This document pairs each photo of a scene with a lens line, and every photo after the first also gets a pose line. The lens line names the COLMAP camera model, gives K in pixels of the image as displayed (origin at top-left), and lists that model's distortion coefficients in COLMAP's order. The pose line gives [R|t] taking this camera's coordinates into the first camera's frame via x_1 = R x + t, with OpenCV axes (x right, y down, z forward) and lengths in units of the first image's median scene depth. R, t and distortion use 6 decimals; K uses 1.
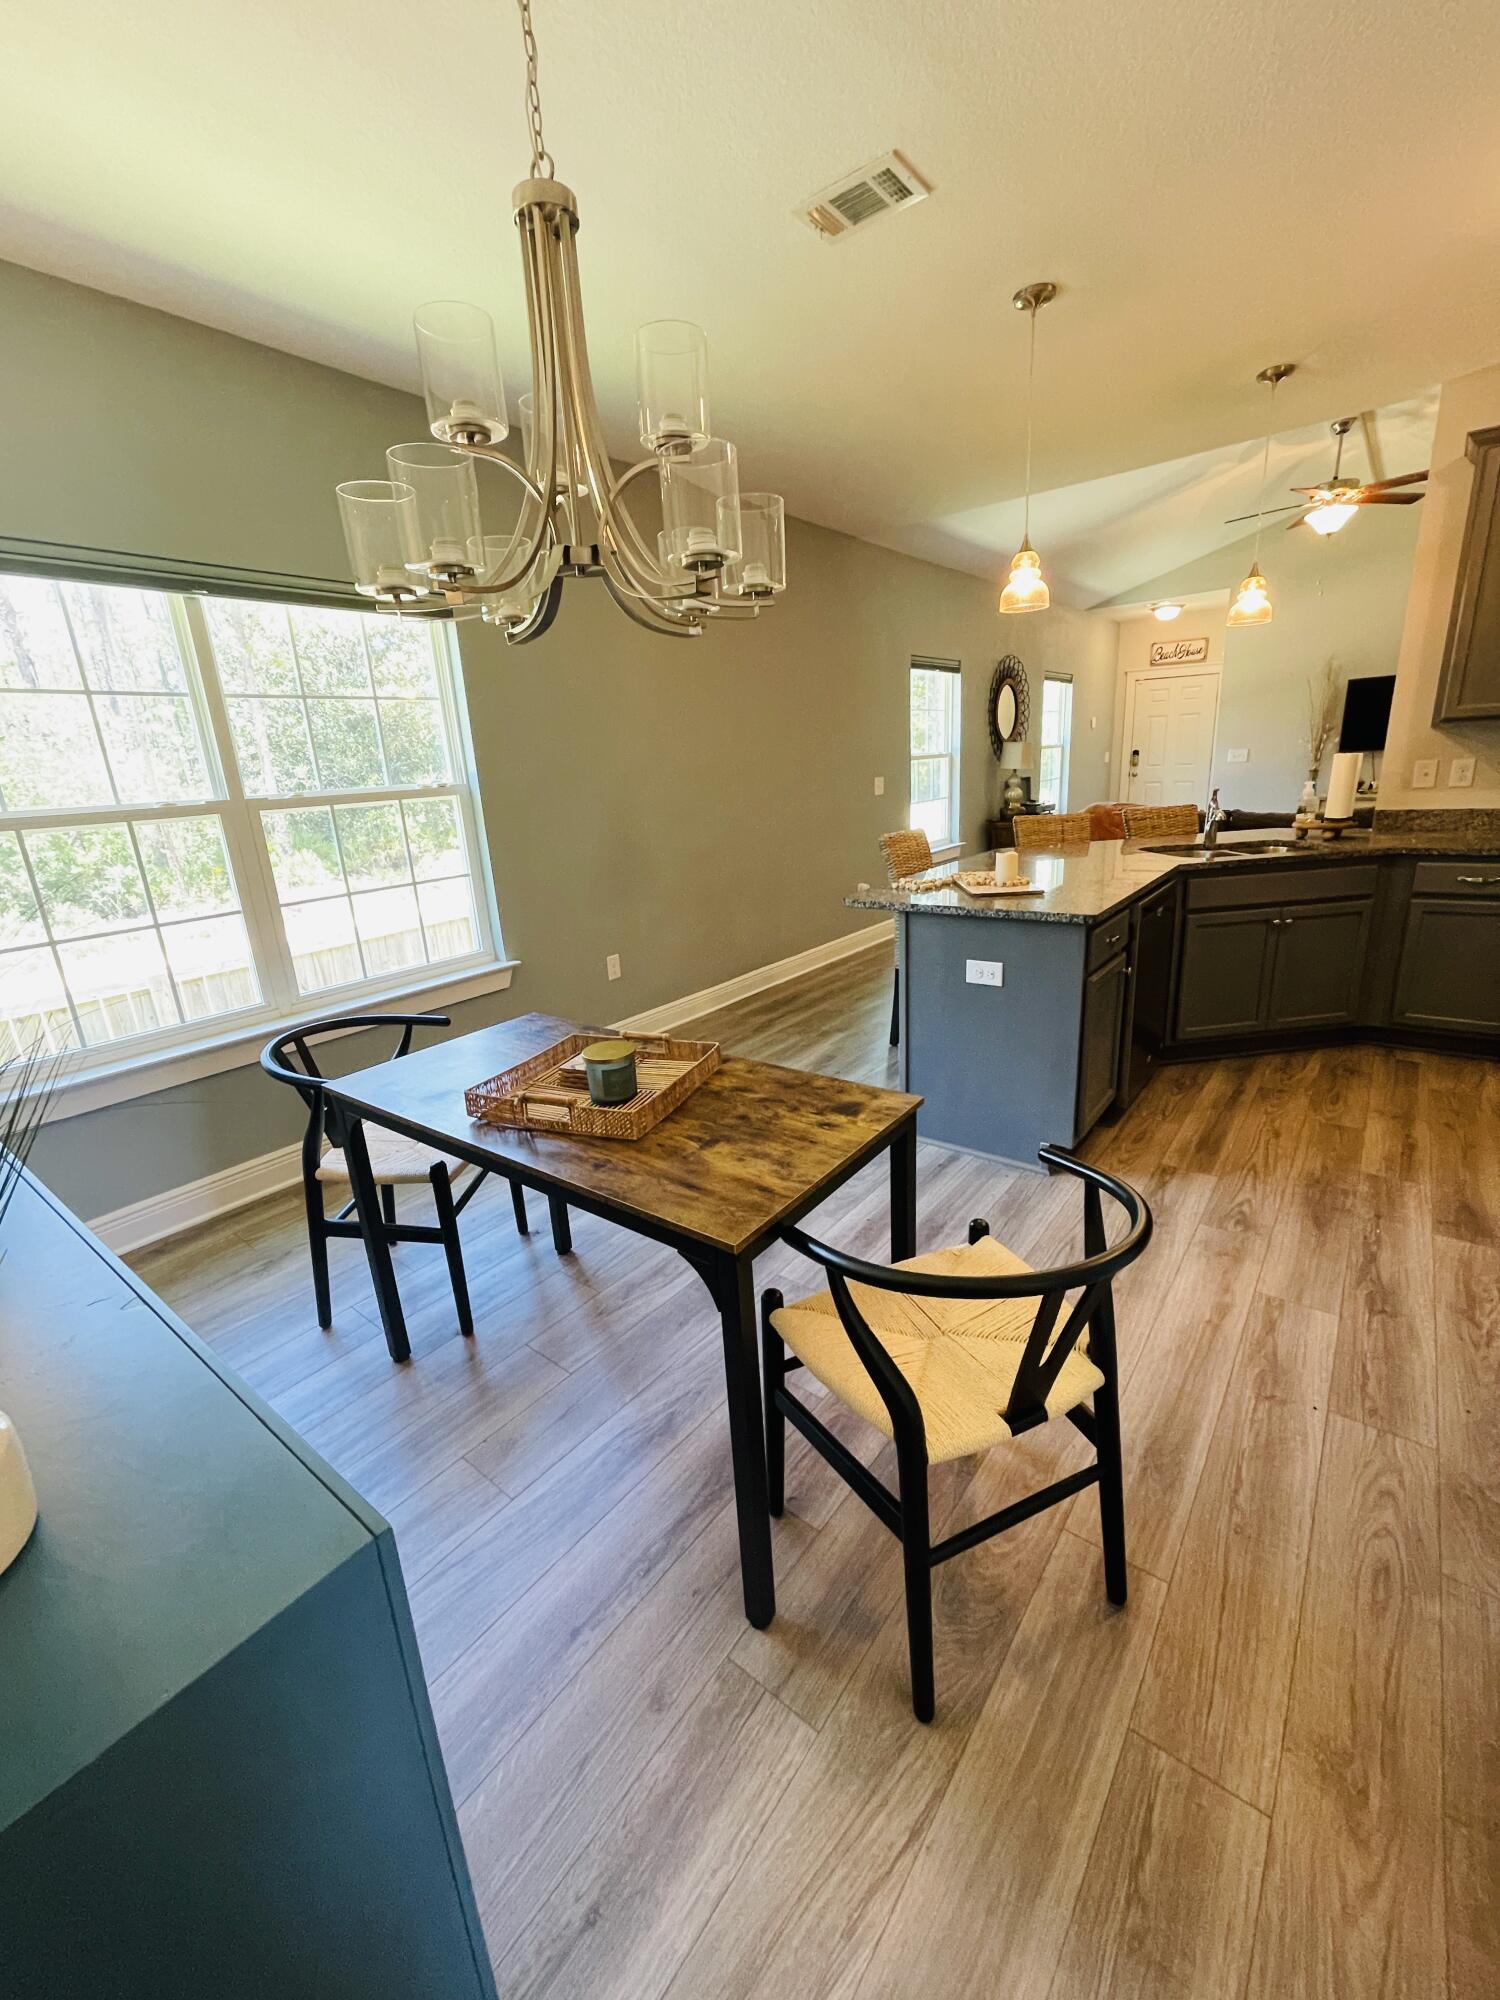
lens RADIAL K [[809.7, 0, 750.0], [0, 809.7, 1000.0], [0, 0, 1]] dist [-0.000481, -0.000105]
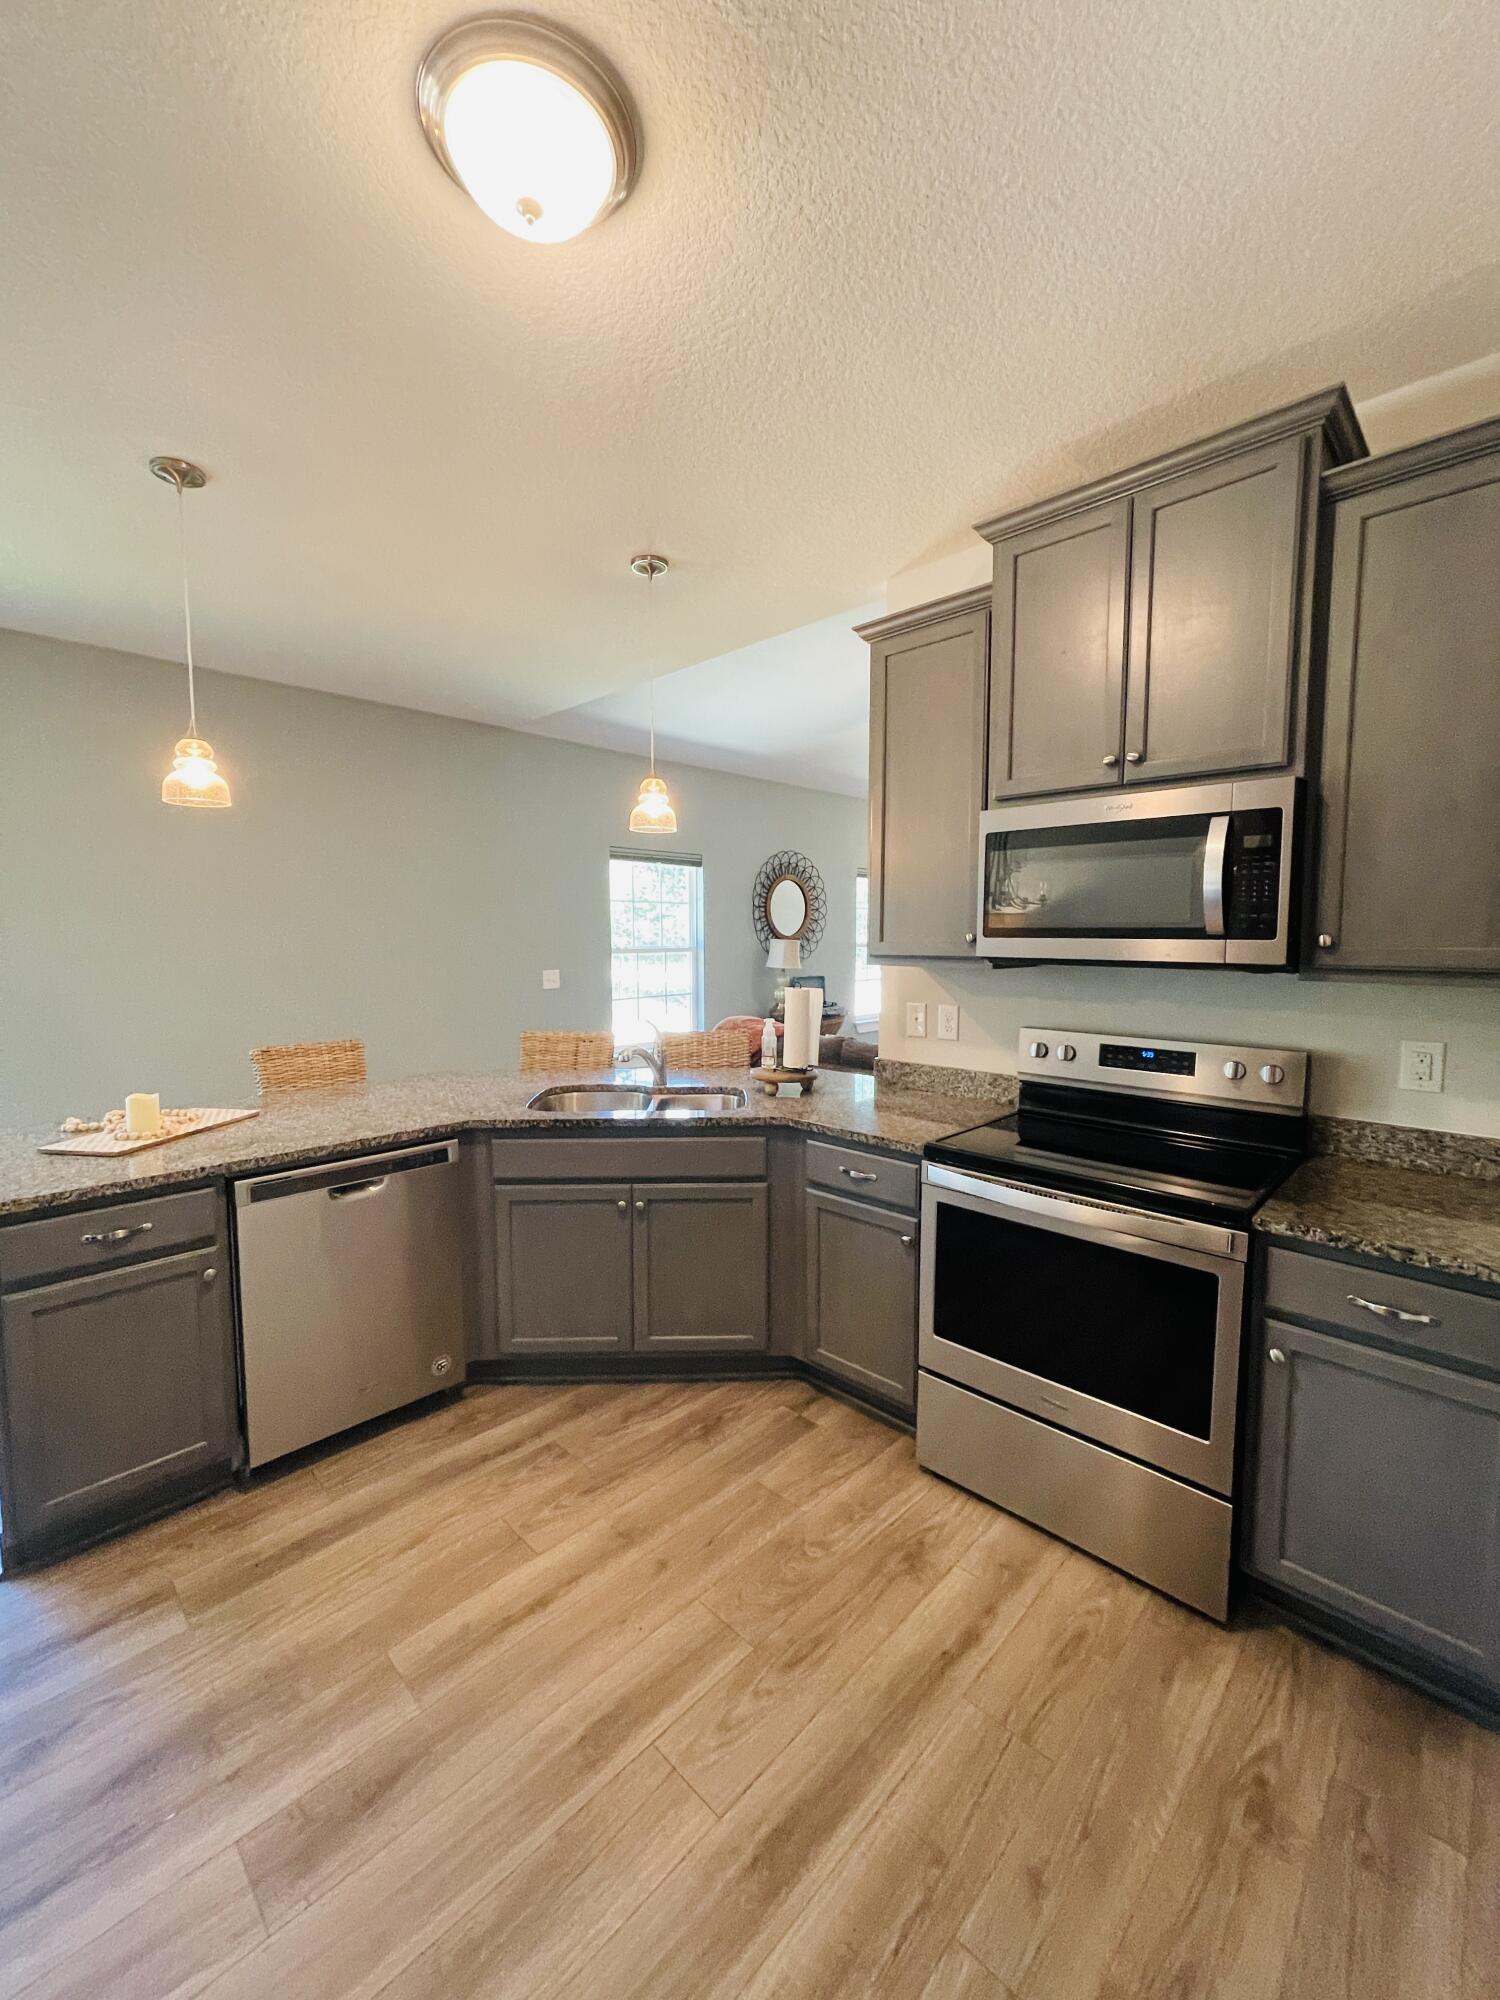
lens RADIAL K [[806.0, 0, 750.0], [0, 806.0, 1000.0], [0, 0, 1]] dist [-0.007934, -0.000037]
pose [[0.992709, 0.066741, -0.100373, 0.781258], [-0.085488, 0.976885, -0.195928, -0.136244], [0.084976, 0.203080, 0.975468, 0.229683]]
